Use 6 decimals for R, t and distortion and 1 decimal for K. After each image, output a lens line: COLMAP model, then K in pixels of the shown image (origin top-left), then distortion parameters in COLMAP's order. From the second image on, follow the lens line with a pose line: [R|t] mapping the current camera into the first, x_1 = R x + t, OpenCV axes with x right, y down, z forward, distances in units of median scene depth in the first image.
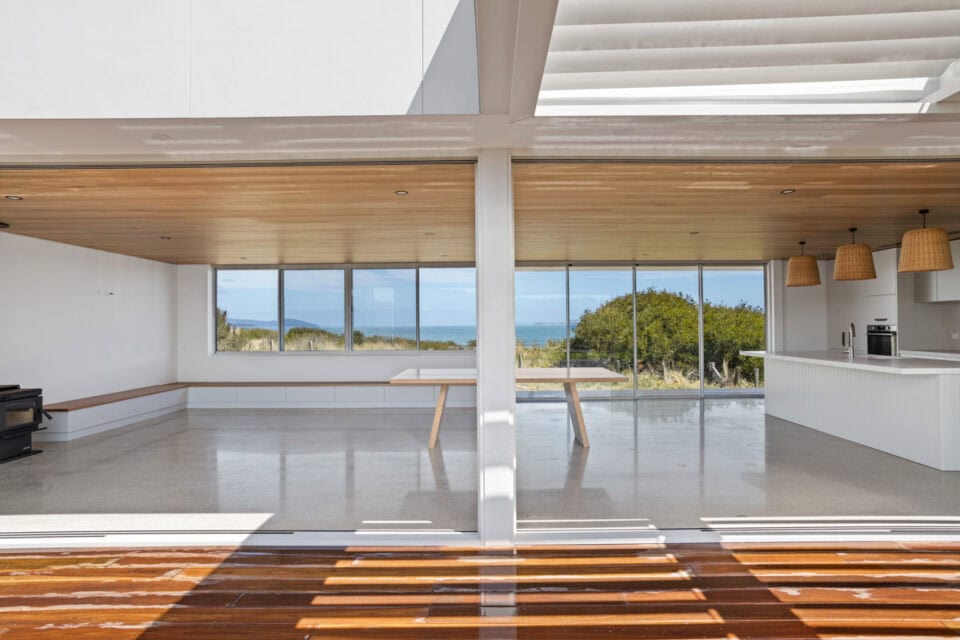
lens RADIAL K [[561.6, 0, 480.0], [0, 561.6, 320.0], [0, 0, 1]] dist [0.000466, 0.000220]
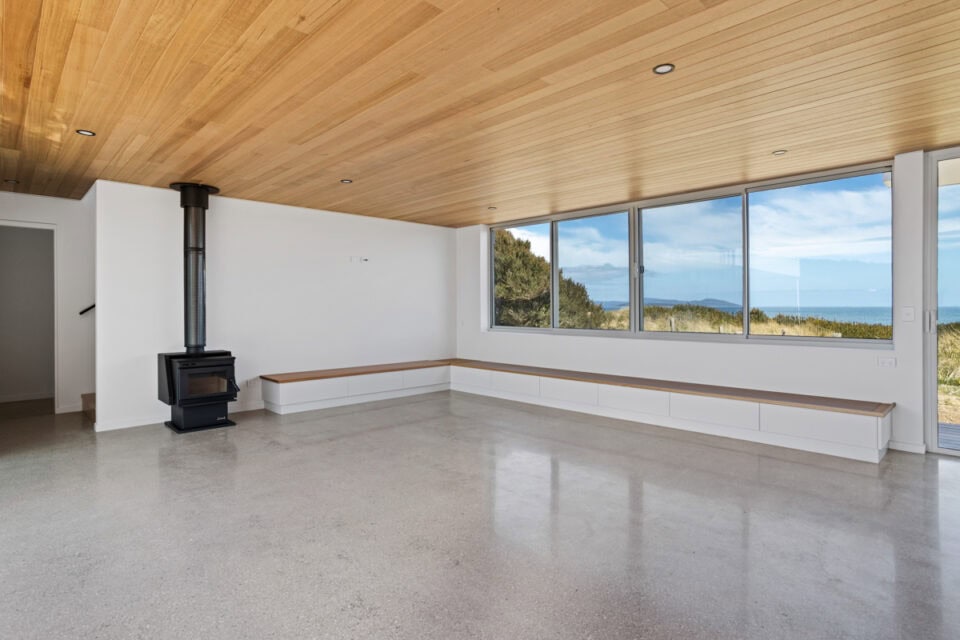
lens RADIAL K [[519.1, 0, 467.9], [0, 519.1, 316.7], [0, 0, 1]] dist [-0.003397, -0.000379]
pose [[0.701330, 0.021435, -0.712514, 0.071474], [-0.001830, 0.999599, 0.028270, 0.020027], [0.712834, -0.018523, 0.701088, 0.451152]]
